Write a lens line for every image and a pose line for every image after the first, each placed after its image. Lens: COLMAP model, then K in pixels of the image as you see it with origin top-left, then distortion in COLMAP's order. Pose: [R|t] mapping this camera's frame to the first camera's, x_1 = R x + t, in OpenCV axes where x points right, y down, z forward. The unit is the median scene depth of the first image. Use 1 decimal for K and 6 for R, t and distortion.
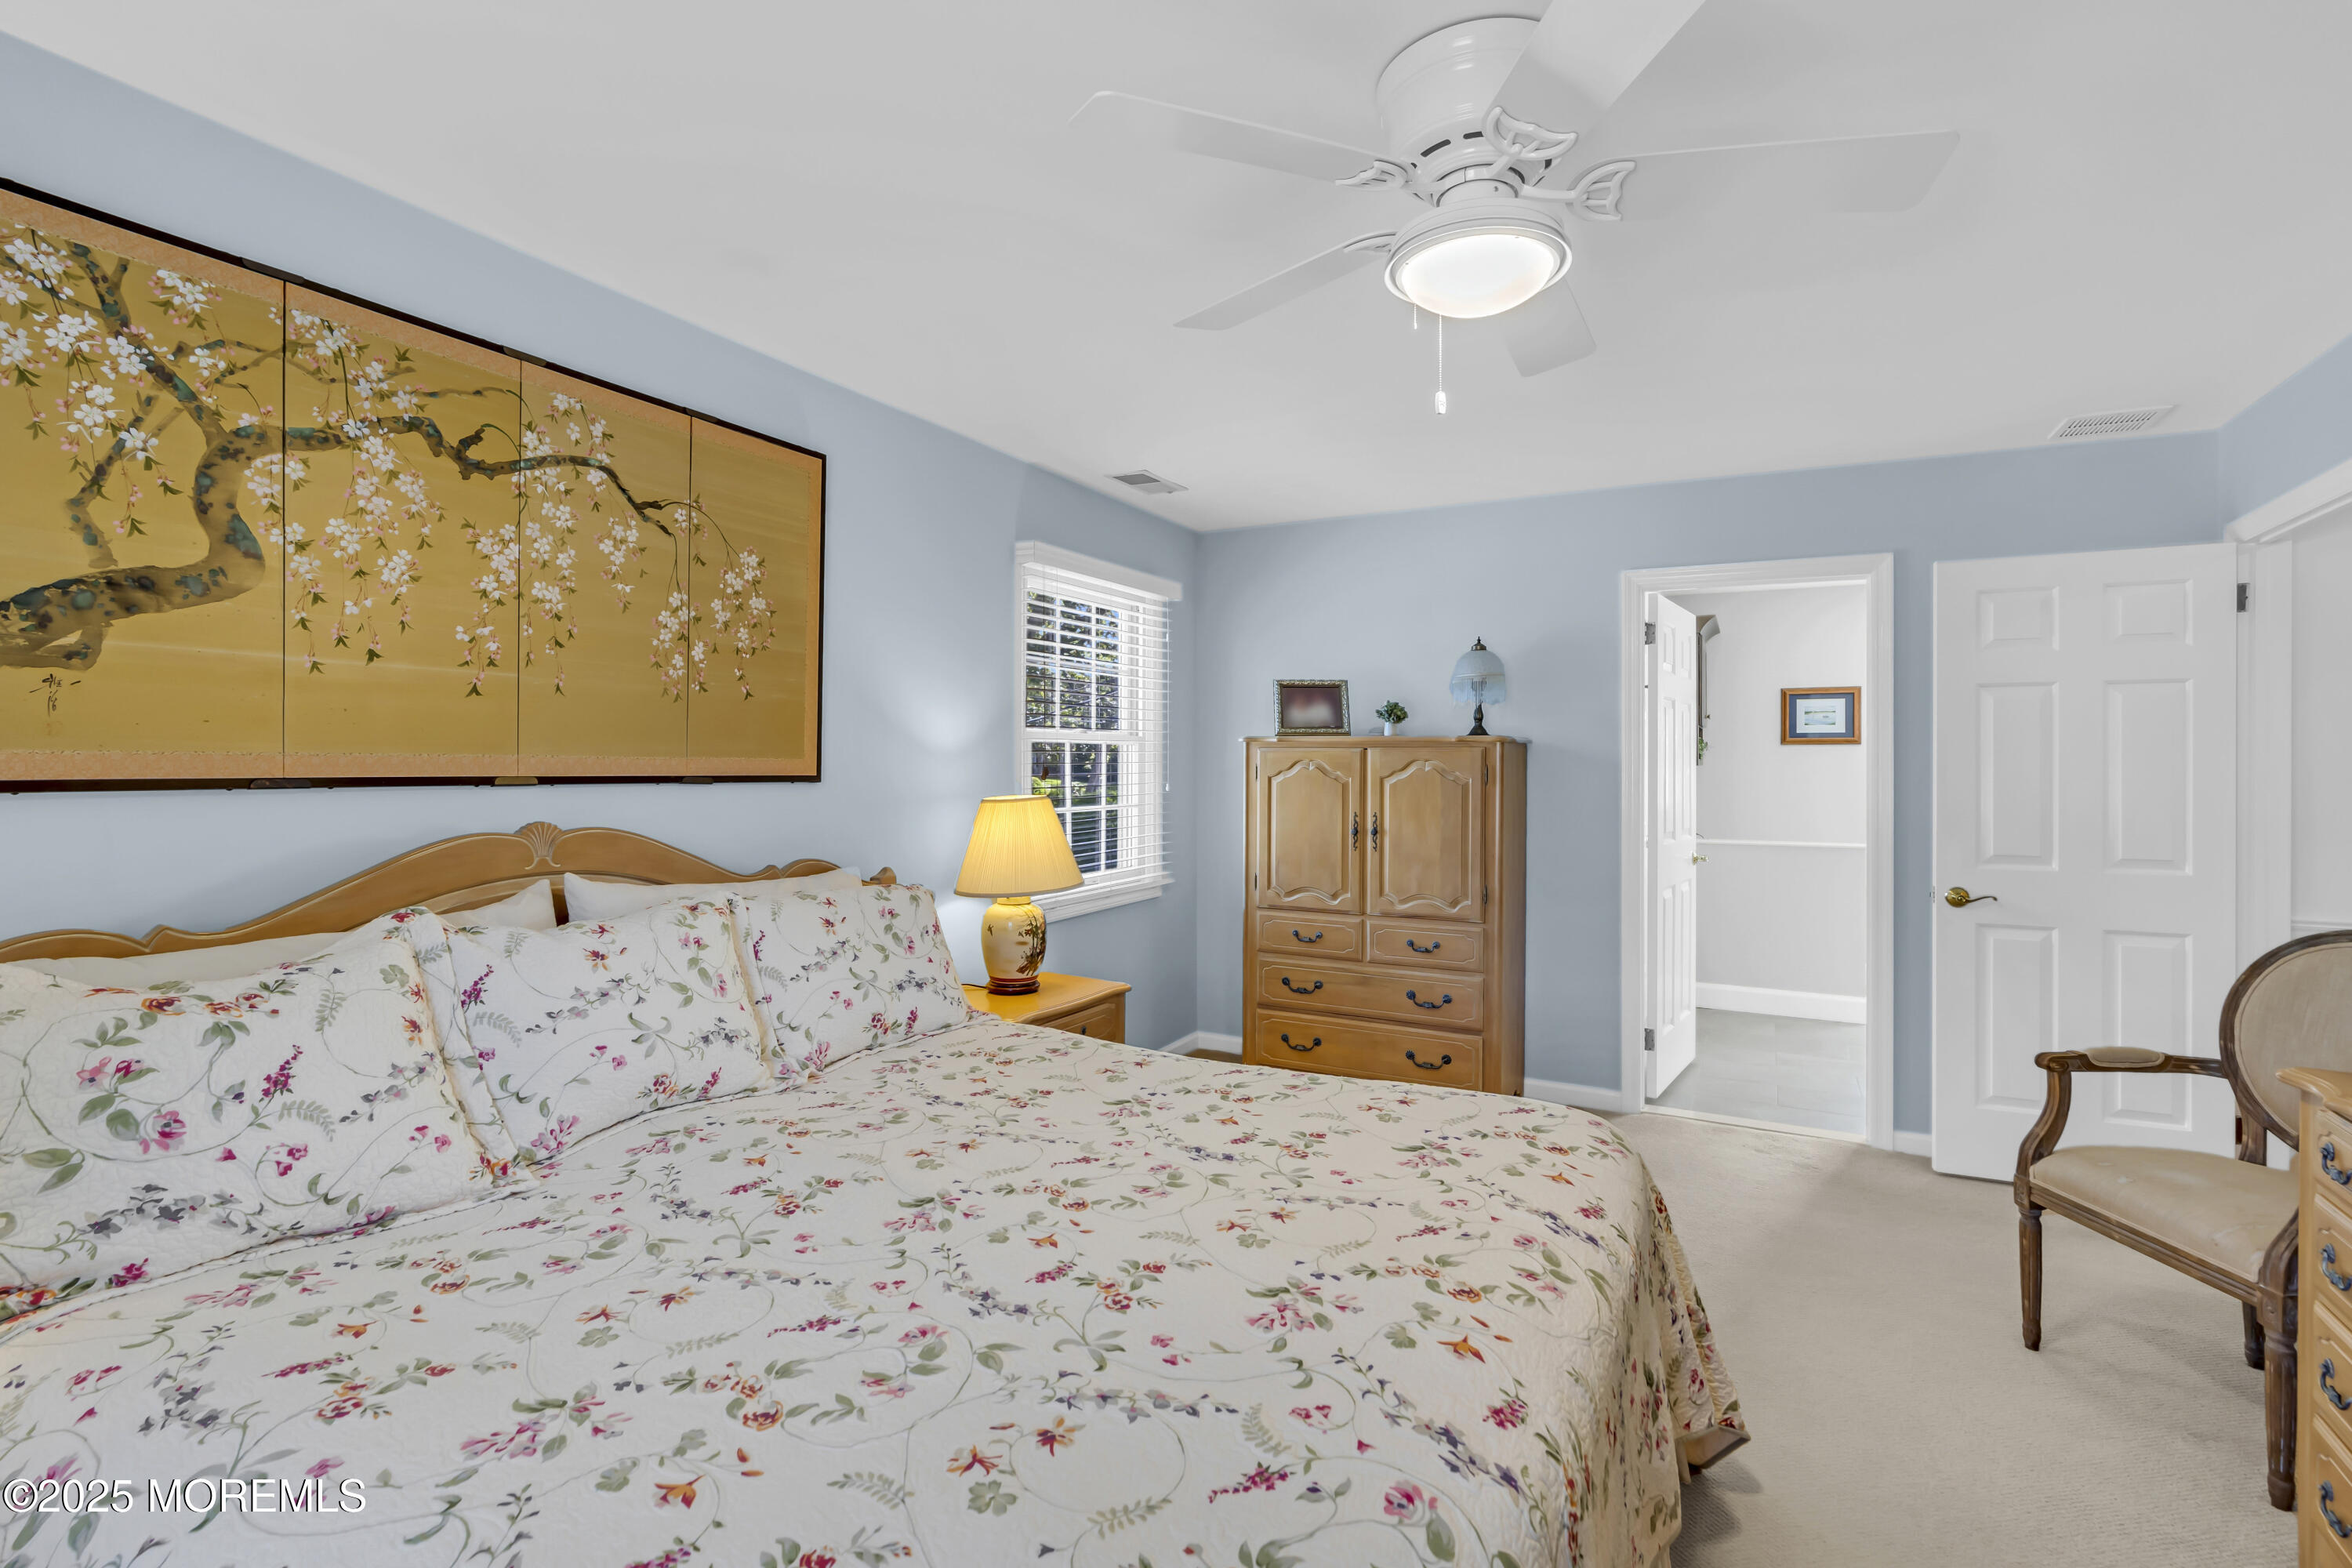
lens RADIAL K [[1079.8, 0, 1175.6], [0, 1079.8, 779.5], [0, 0, 1]] dist [-0.010444, 0.003587]
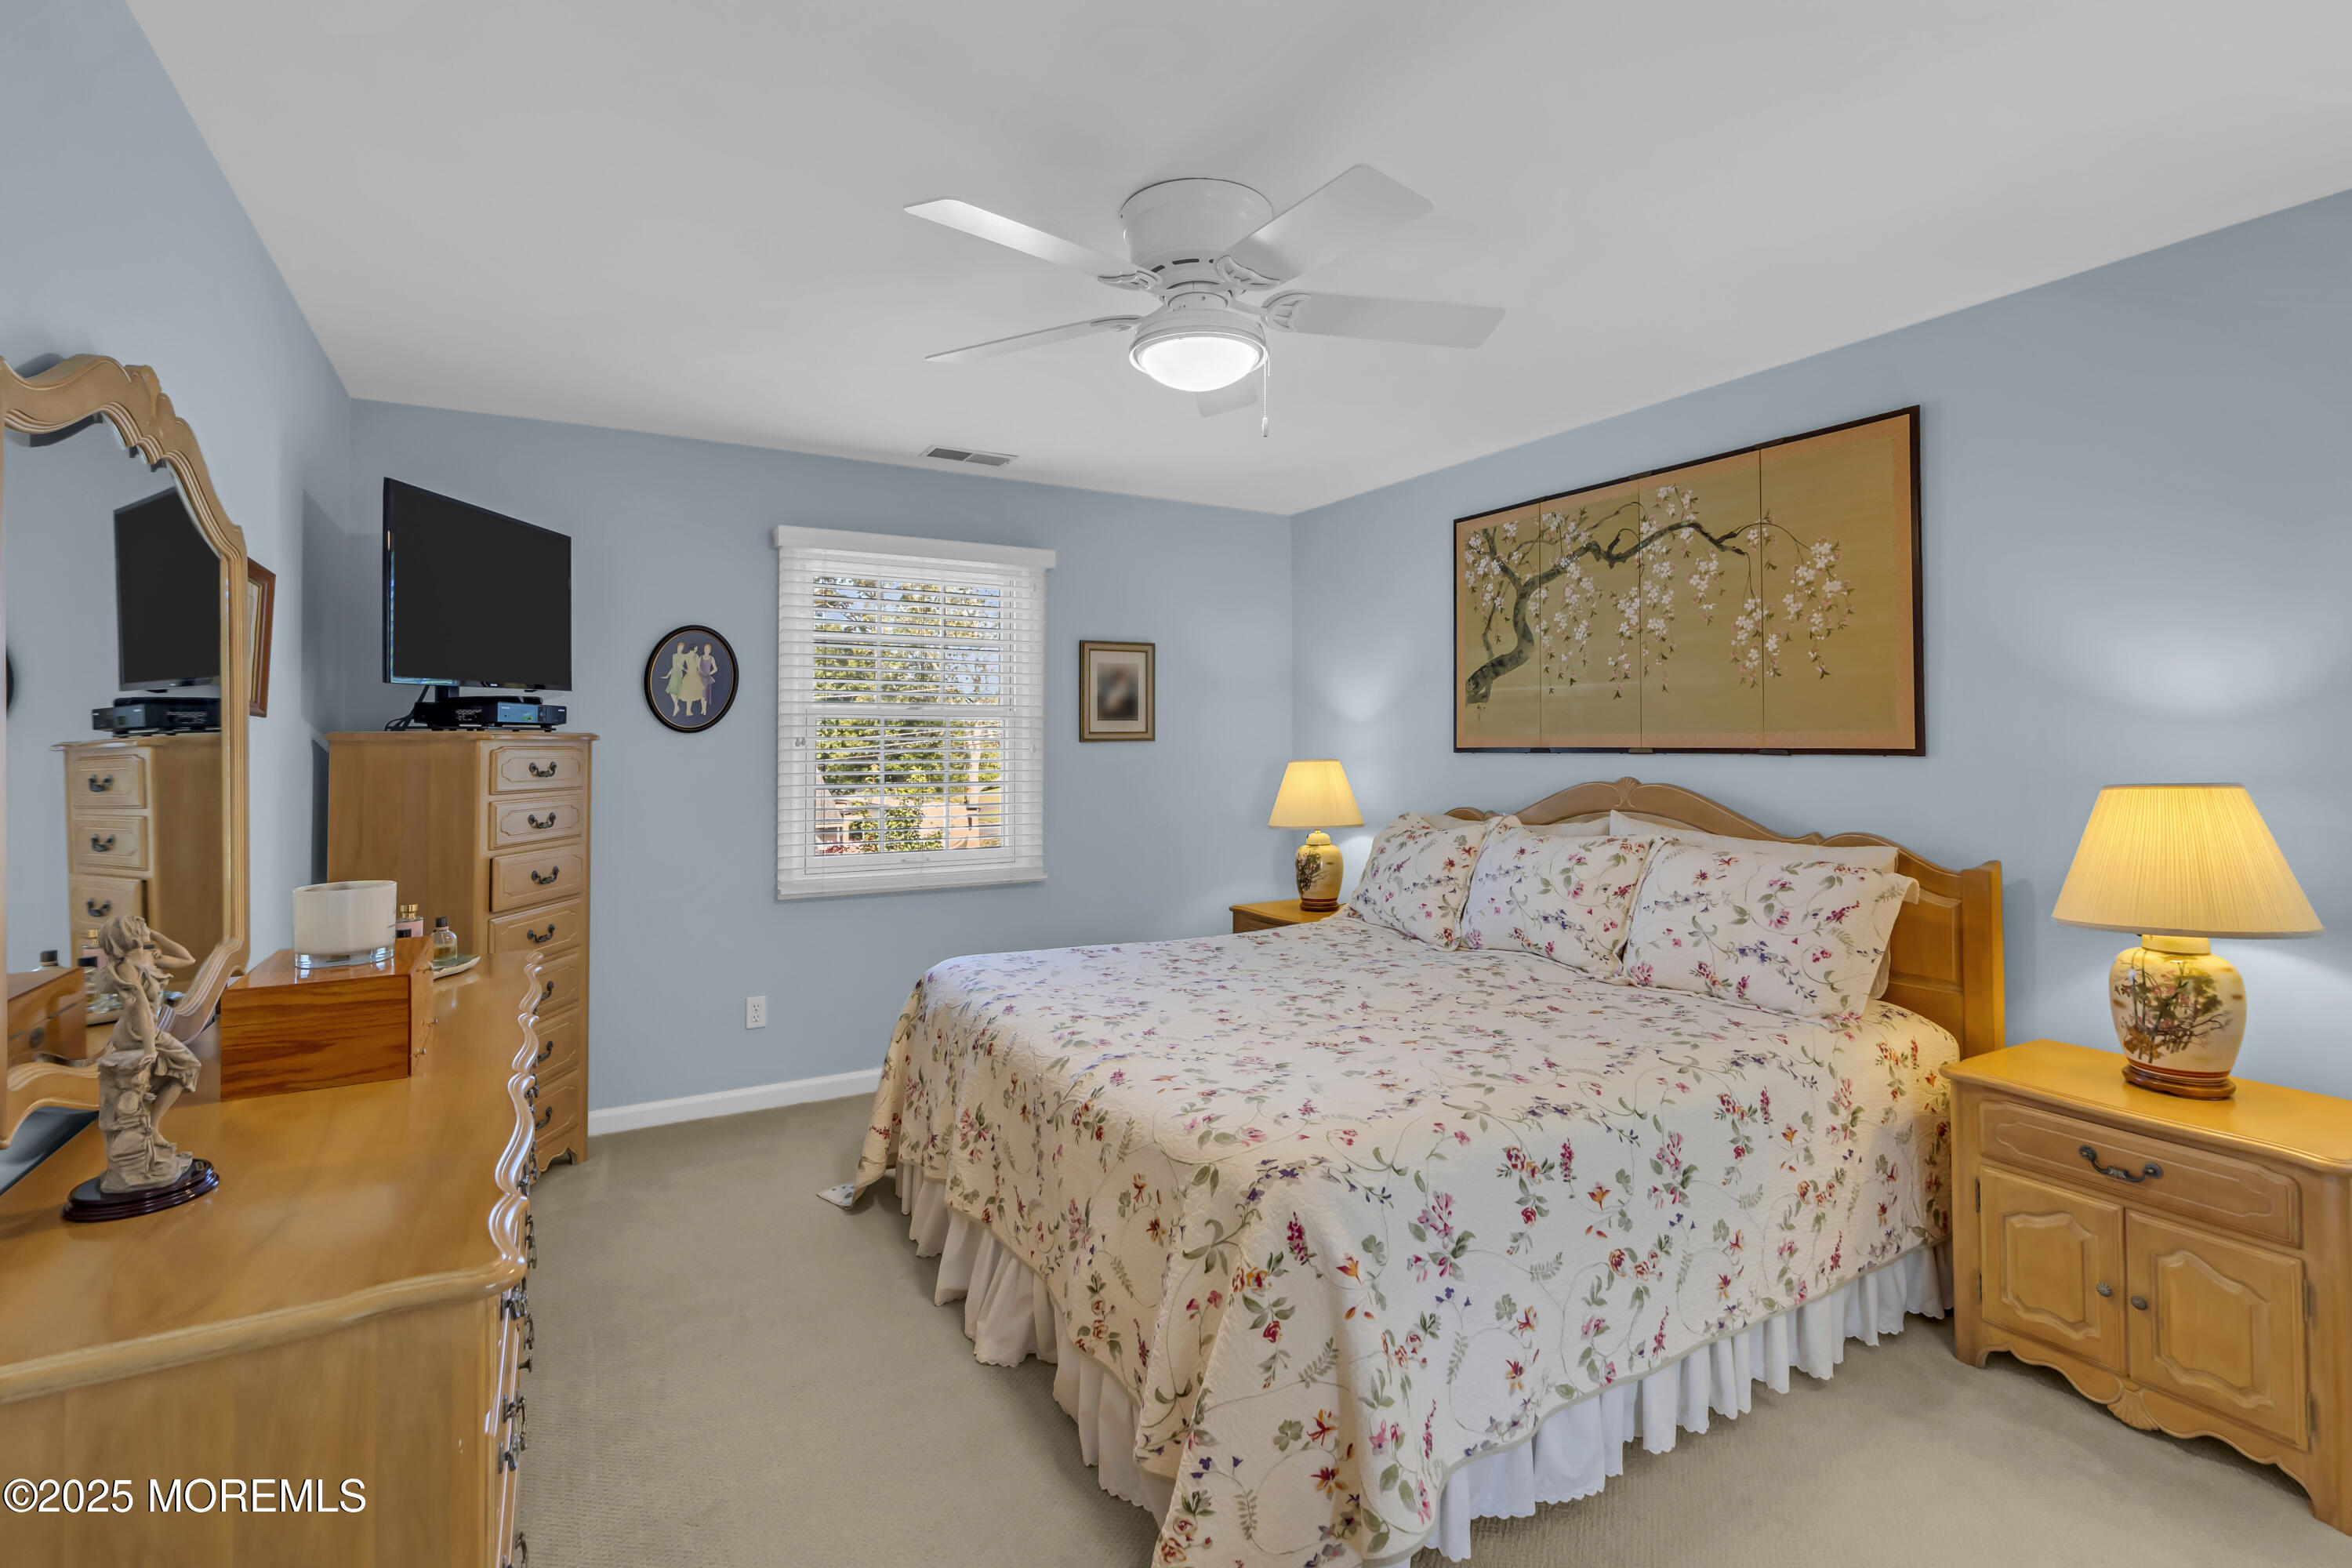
lens RADIAL K [[1079.8, 0, 1166.9], [0, 1079.8, 729.0], [0, 0, 1]] dist [-0.010444, 0.003587]
pose [[-0.526557, -0.008397, -0.850098, 1.064031], [-0.002611, 0.999962, -0.008260, -0.014900], [0.850136, -0.002129, -0.526559, 1.235981]]
